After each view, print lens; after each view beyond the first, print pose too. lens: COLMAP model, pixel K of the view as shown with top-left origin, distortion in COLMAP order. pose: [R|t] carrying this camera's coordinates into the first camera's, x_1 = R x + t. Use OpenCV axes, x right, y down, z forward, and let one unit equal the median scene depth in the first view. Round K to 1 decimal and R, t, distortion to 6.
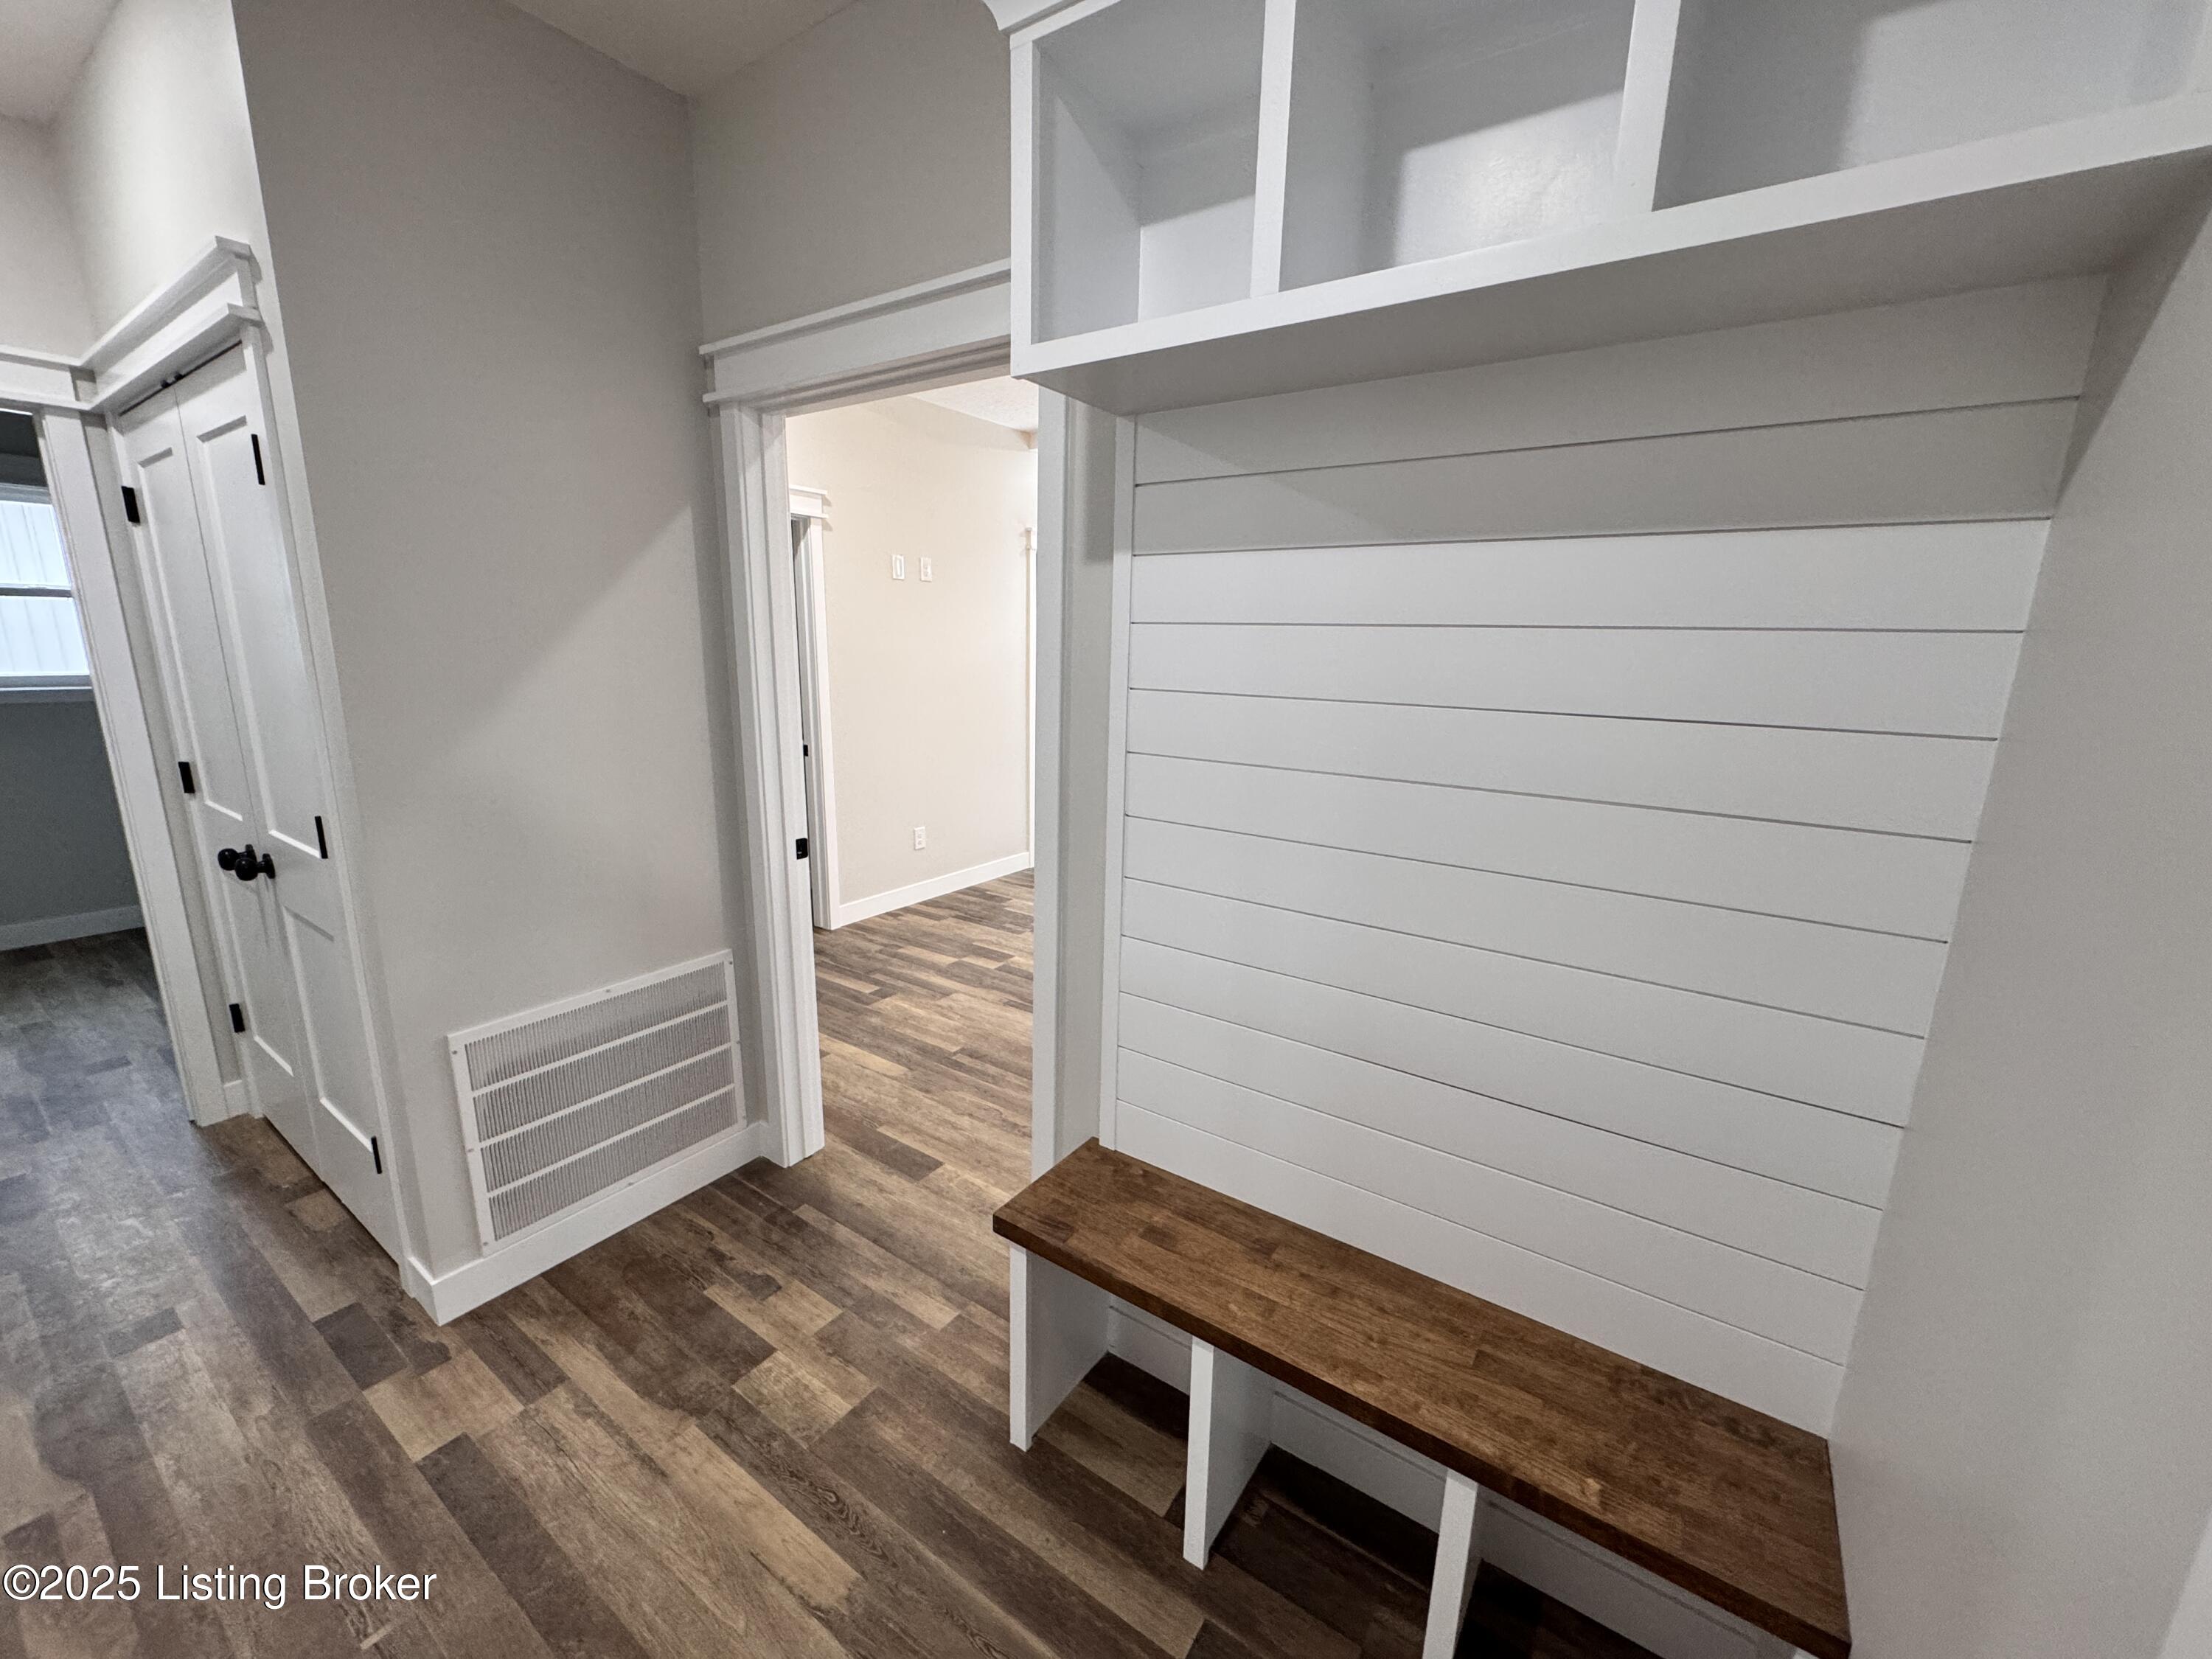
lens RADIAL K [[878.0, 0, 1105.6], [0, 878.0, 831.5], [0, 0, 1]] dist [-0.001996, 0.000241]
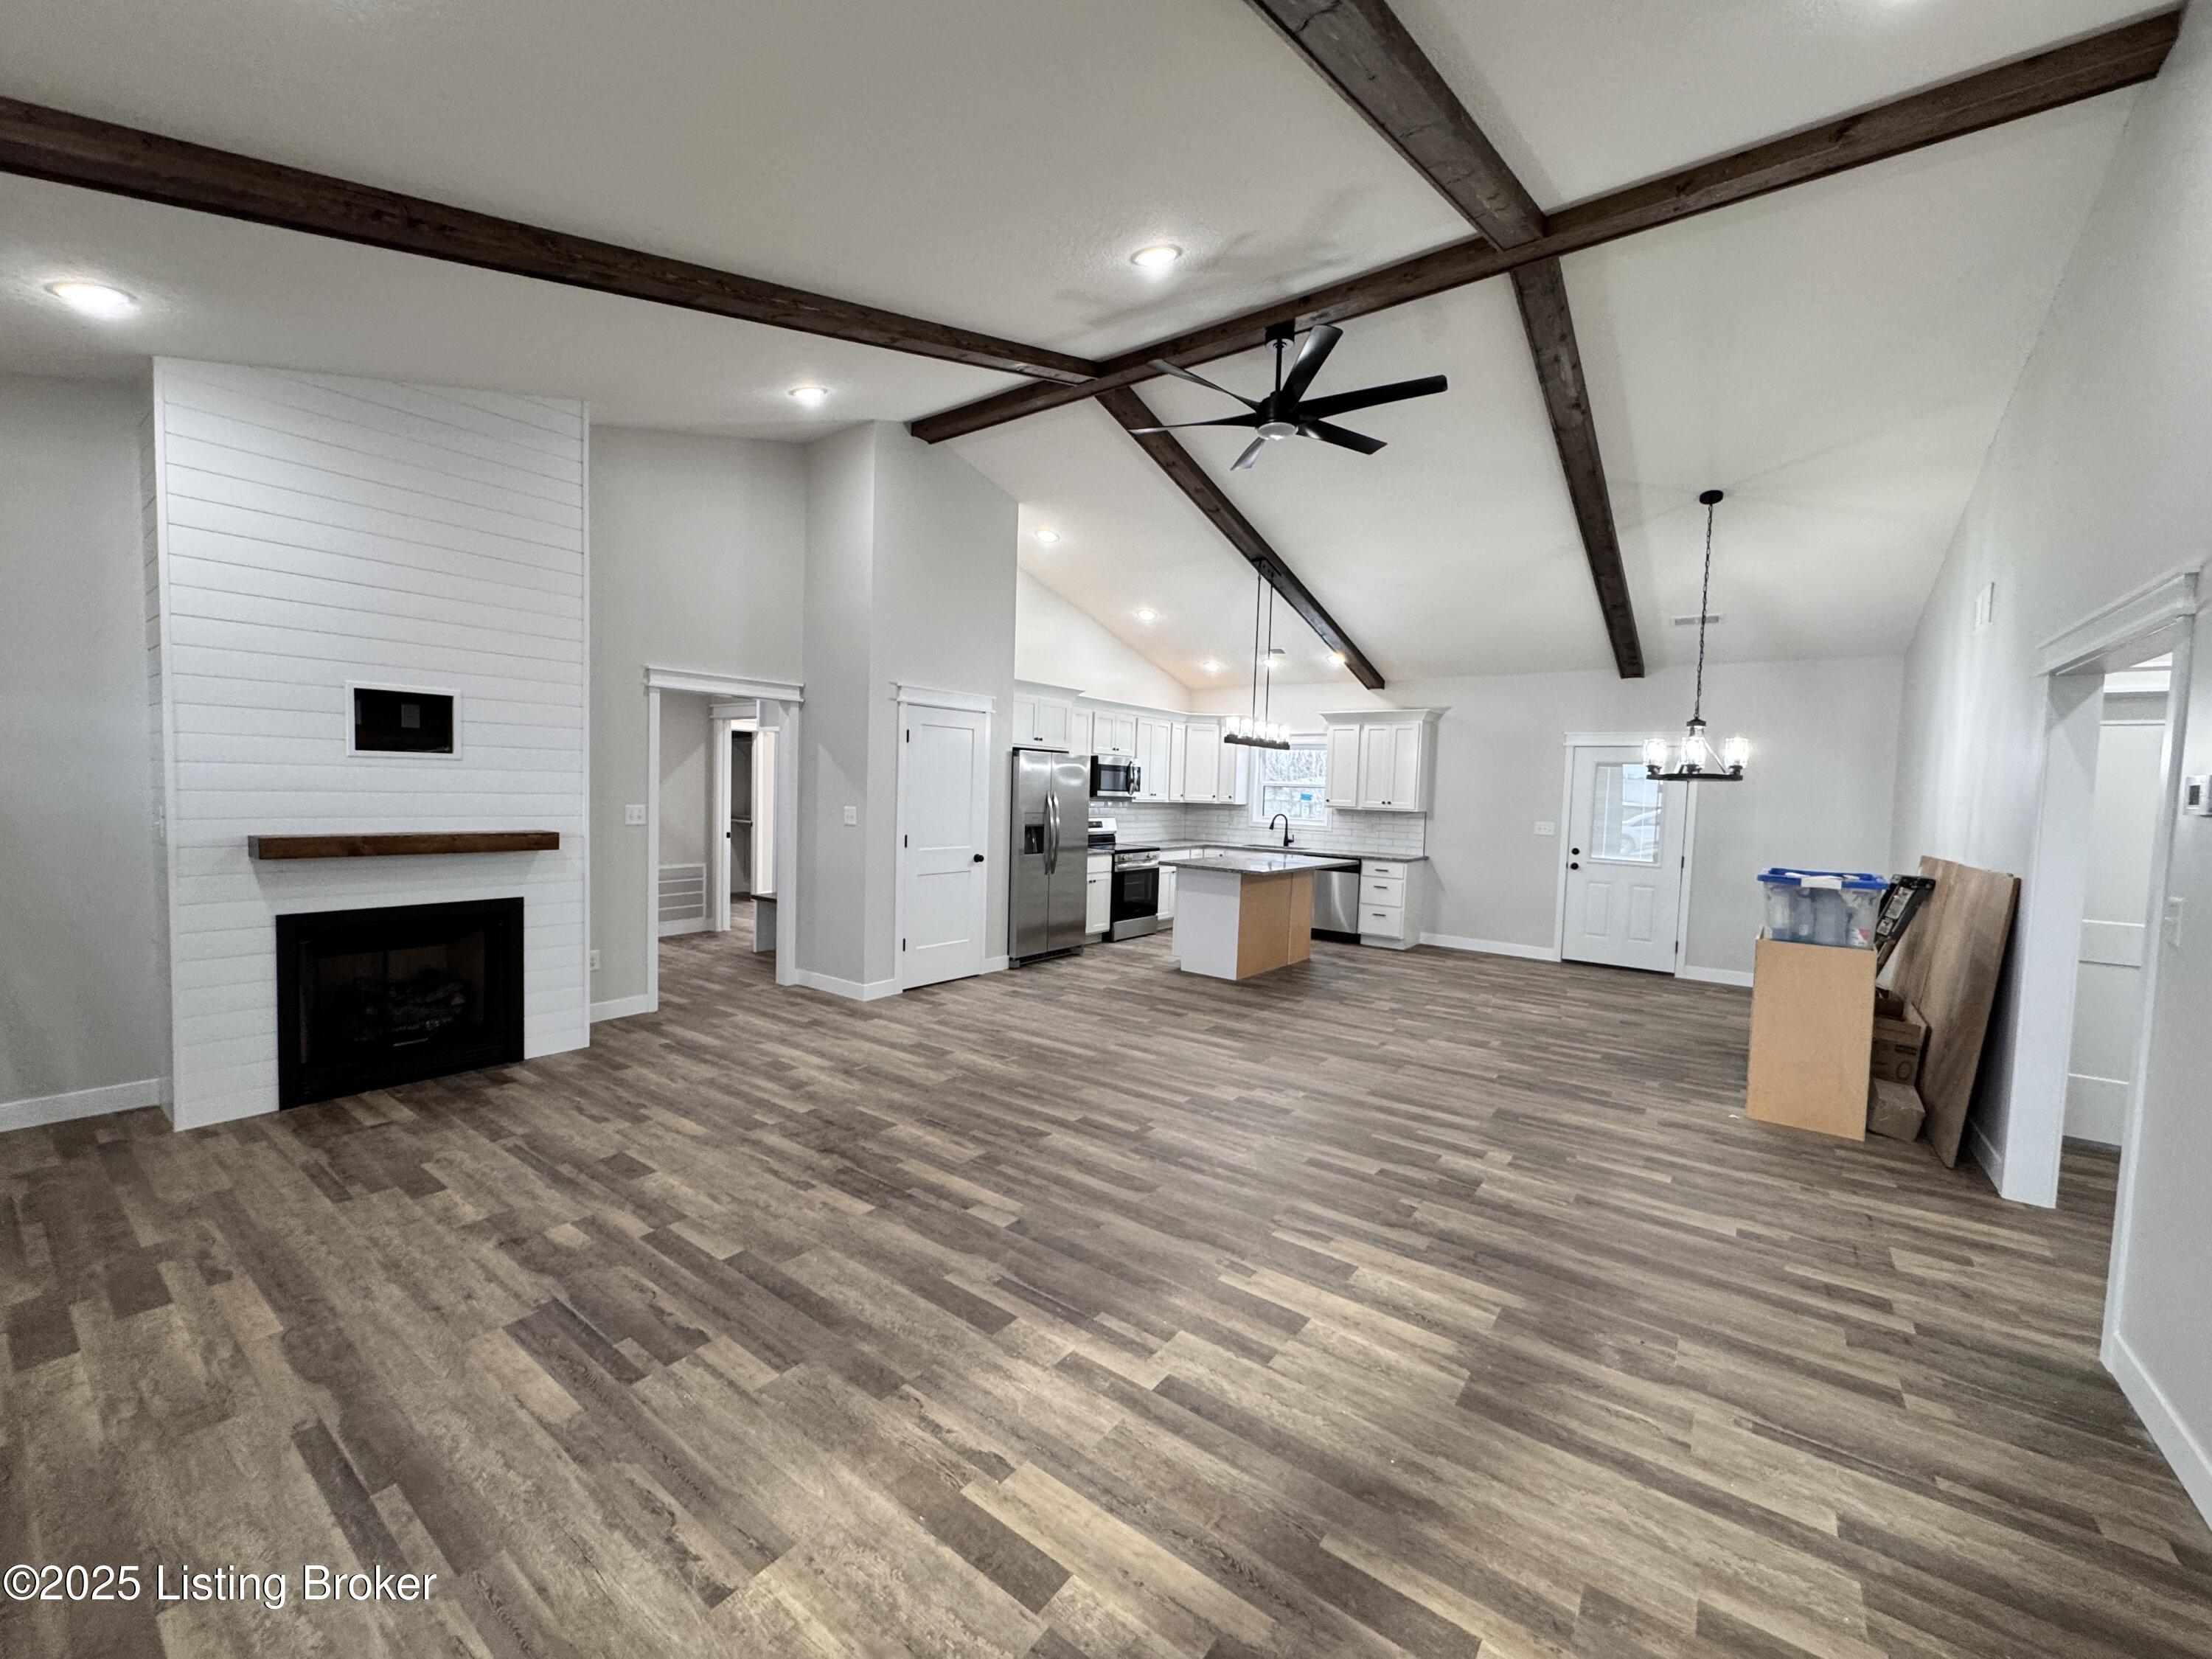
lens RADIAL K [[878.0, 0, 1102.7], [0, 878.0, 839.1], [0, 0, 1]] dist [-0.001996, 0.000241]
pose [[0.999297, 0.012704, -0.035272, 1.307520], [-0.018111, 0.987358, -0.157469, 0.571861], [0.032826, 0.157997, 0.986894, -2.471790]]
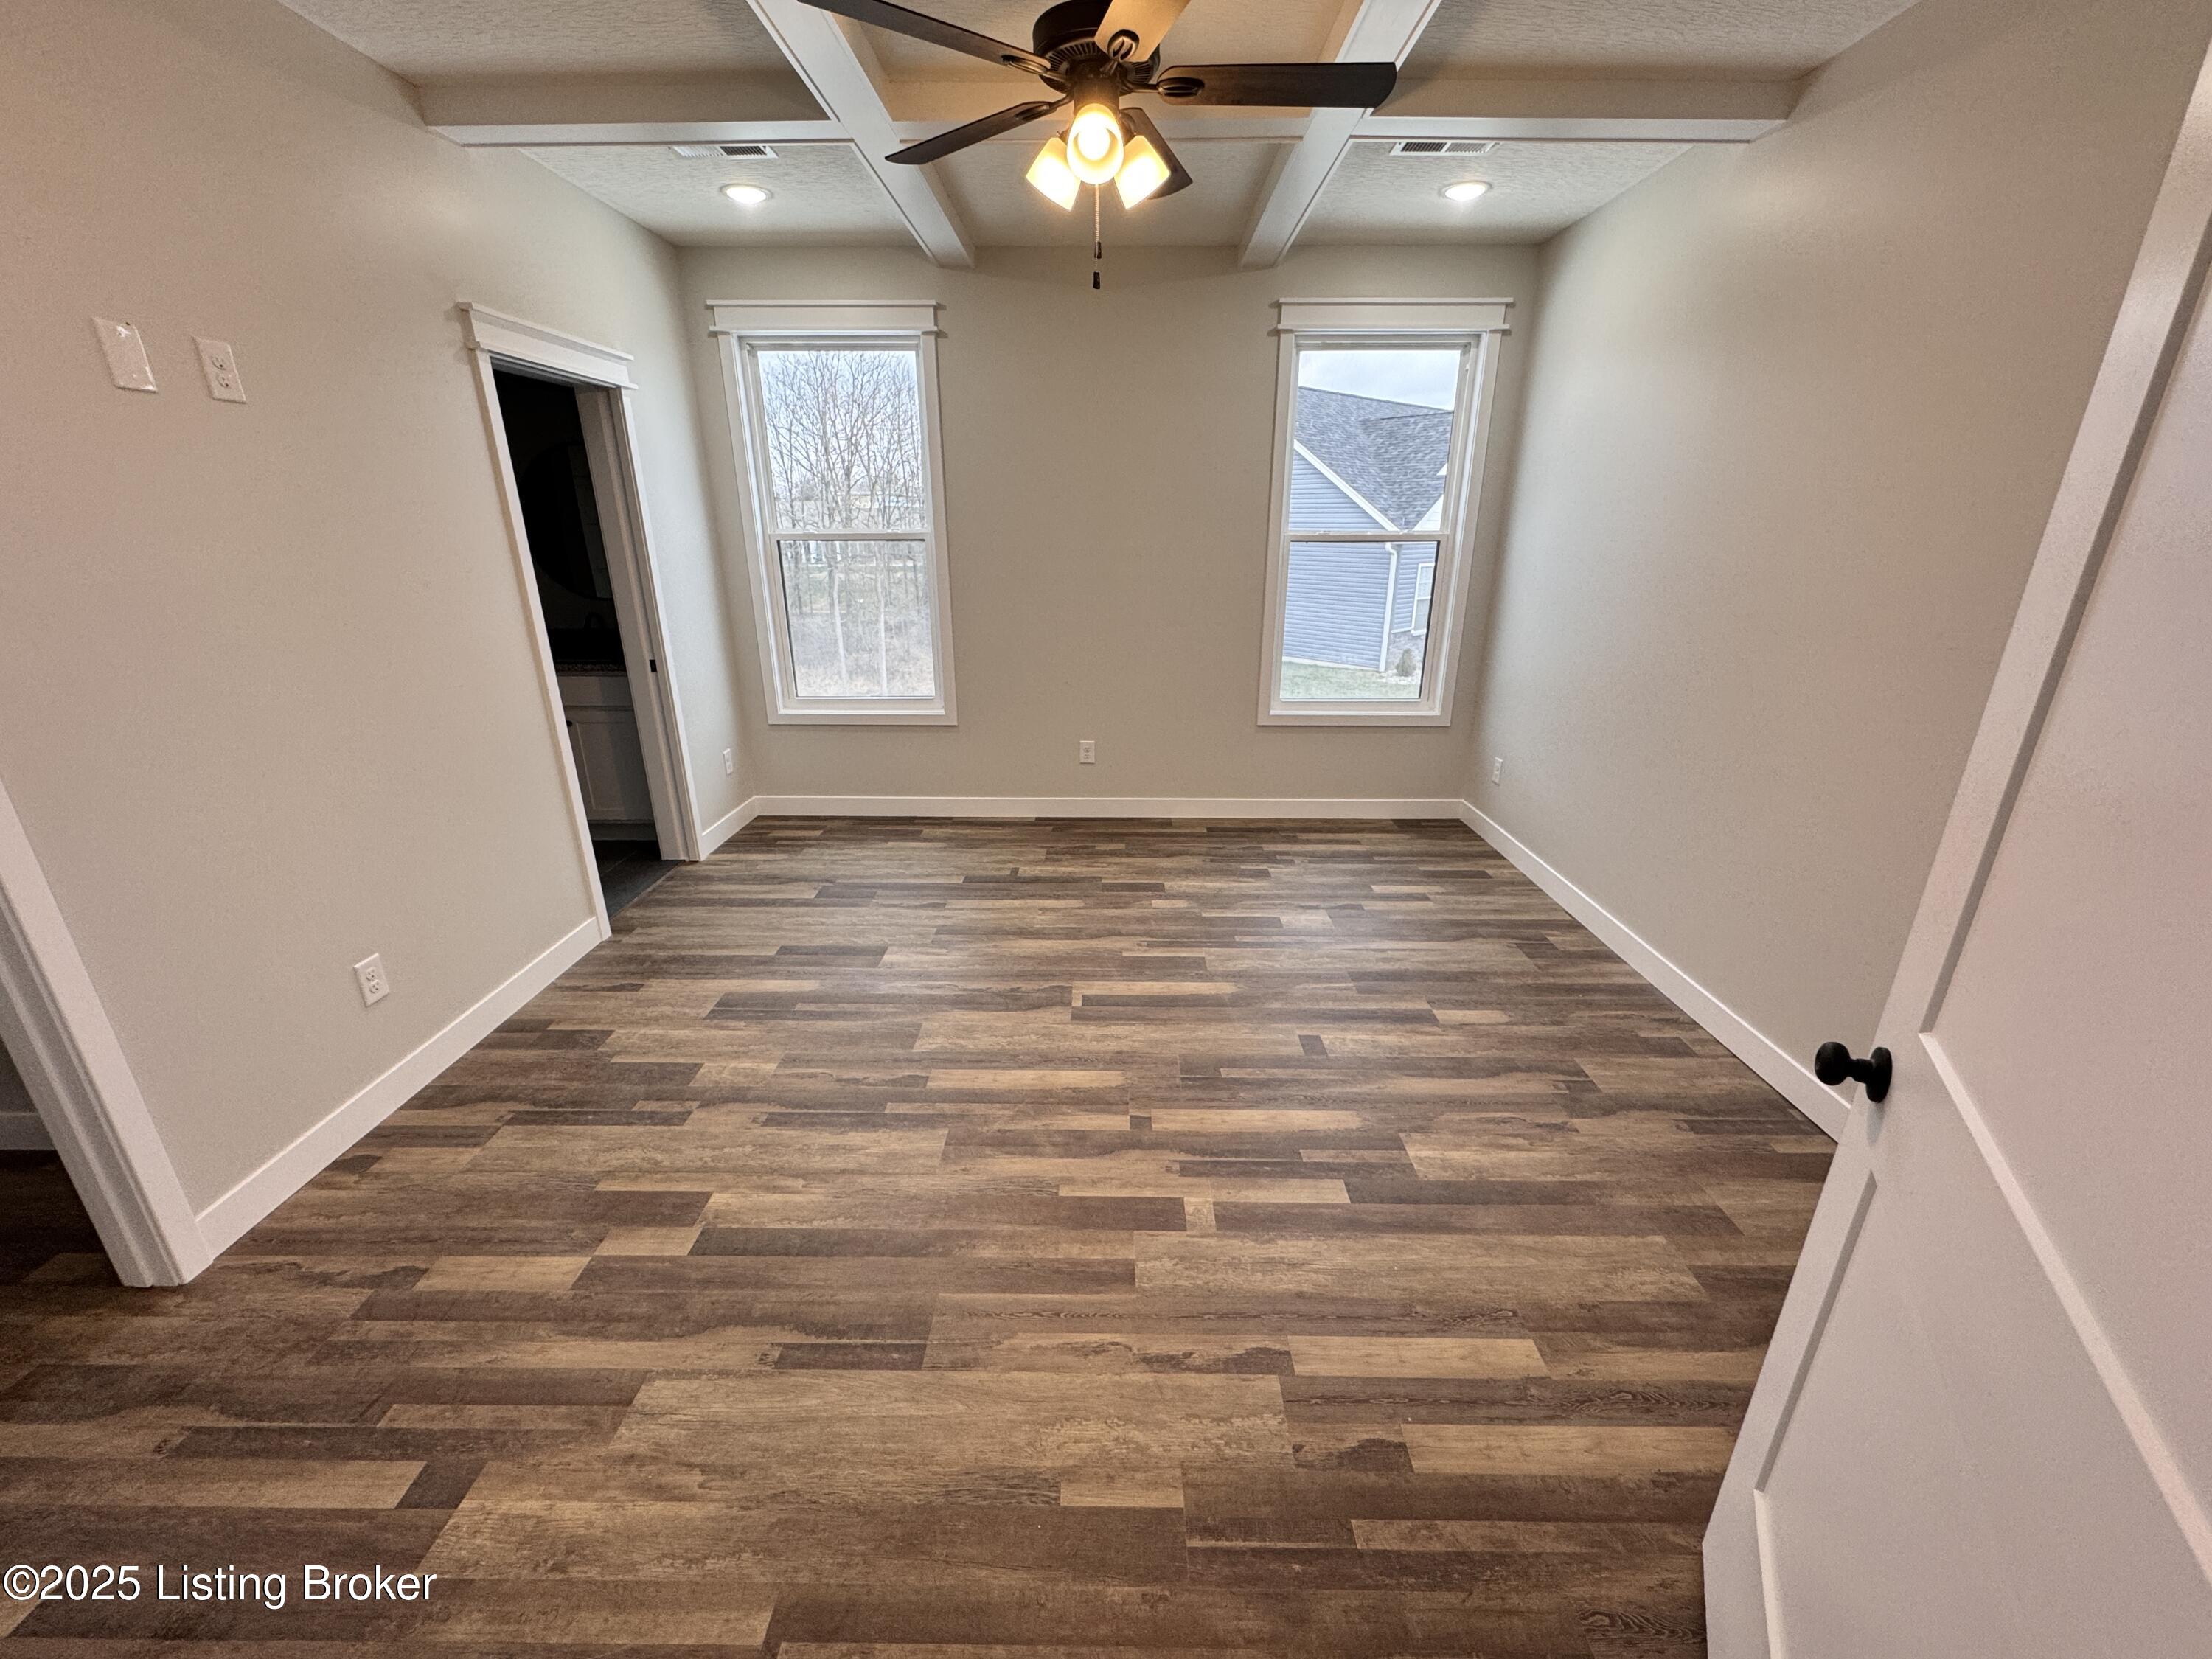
lens RADIAL K [[878.0, 0, 1106.4], [0, 878.0, 828.5], [0, 0, 1]] dist [-0.001996, 0.000241]
pose [[0.828418, -0.206674, 0.520585, -0.240903], [0.137863, 0.976078, 0.168121, -0.207456], [-0.542878, -0.067505, 0.837094, 0.844878]]
